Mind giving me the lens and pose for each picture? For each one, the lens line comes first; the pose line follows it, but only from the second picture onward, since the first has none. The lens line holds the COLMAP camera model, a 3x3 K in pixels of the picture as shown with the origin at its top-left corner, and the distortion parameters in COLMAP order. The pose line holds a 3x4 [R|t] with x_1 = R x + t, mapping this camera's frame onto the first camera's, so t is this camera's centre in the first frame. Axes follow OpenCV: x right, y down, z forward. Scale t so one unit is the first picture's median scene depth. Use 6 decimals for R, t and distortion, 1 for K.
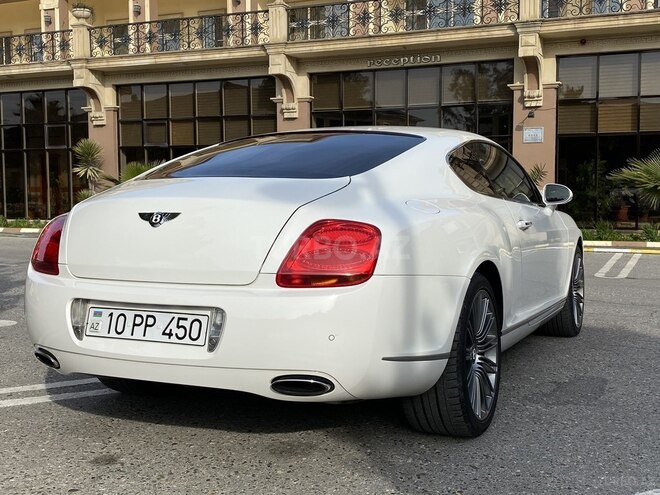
lens RADIAL K [[778.4, 0, 330.0], [0, 778.4, 247.5], [0, 0, 1]] dist [0.183173, -0.513785]
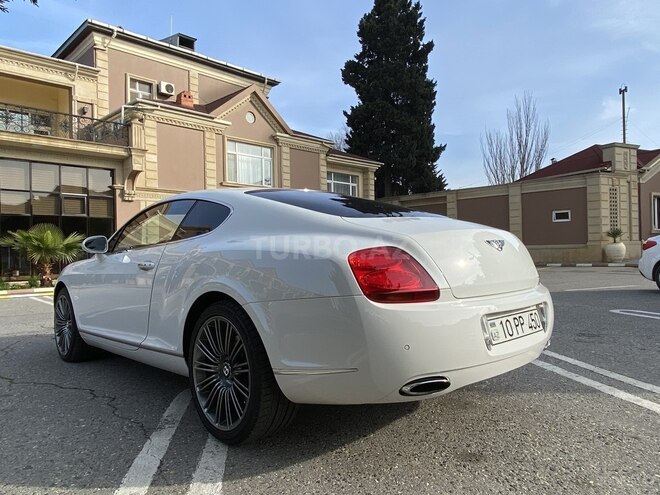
lens RADIAL K [[459.8, 0, 330.0], [0, 459.8, 247.5], [0, 0, 1]] dist [0.061484, -0.086259]
pose [[0.372956, 0.002001, 0.927847, -0.163573], [0.086168, 0.995601, -0.036784, -0.004423], [-0.923839, 0.093670, 0.371143, 0.150437]]
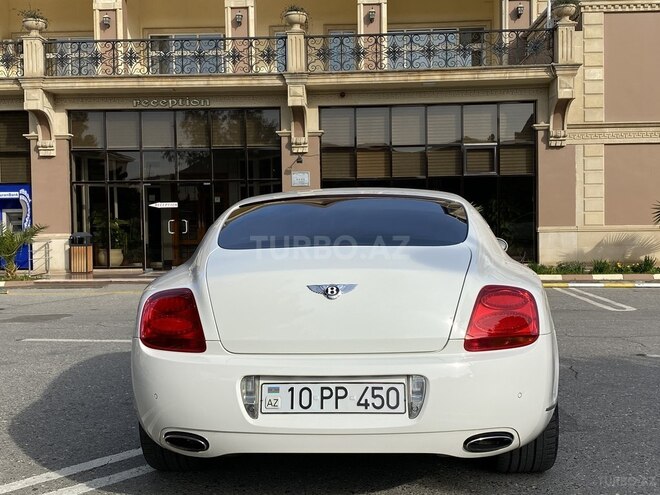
lens RADIAL K [[778.4, 0, 330.0], [0, 778.4, 247.5], [0, 0, 1]] dist [0.183173, -0.513785]
pose [[0.933360, -0.023012, 0.358203, -0.090767], [0.039468, 0.998471, -0.038696, -0.008432], [-0.356765, 0.050255, 0.932841, 0.007427]]
